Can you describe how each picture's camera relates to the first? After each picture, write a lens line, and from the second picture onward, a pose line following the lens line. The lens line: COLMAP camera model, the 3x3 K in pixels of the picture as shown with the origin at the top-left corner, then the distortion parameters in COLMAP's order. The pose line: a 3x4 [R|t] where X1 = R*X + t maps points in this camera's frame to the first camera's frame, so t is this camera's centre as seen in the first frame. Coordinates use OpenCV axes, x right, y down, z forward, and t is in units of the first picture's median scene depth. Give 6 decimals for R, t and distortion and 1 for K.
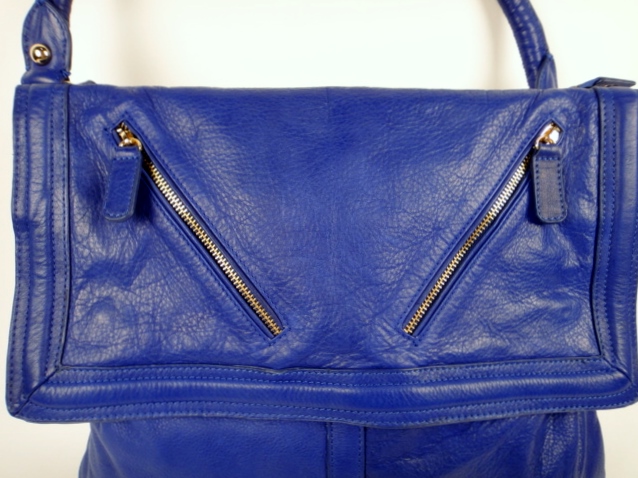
lens RADIAL K [[478.0, 0, 319.0], [0, 478.0, 239.0], [0, 0, 1]] dist [0.005868, 0.002042]
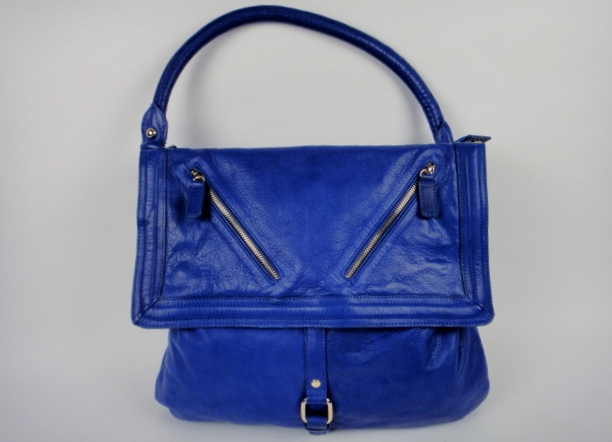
lens RADIAL K [[435.6, 0, 284.3], [0, 435.6, 220.1], [0, 0, 1]] dist [-0.001626, -0.000288]
pose [[0.995755, -0.011837, -0.091277, 0.092106], [0.001301, 0.993406, -0.114640, 0.157263], [0.092032, 0.114035, 0.989205, -0.637051]]
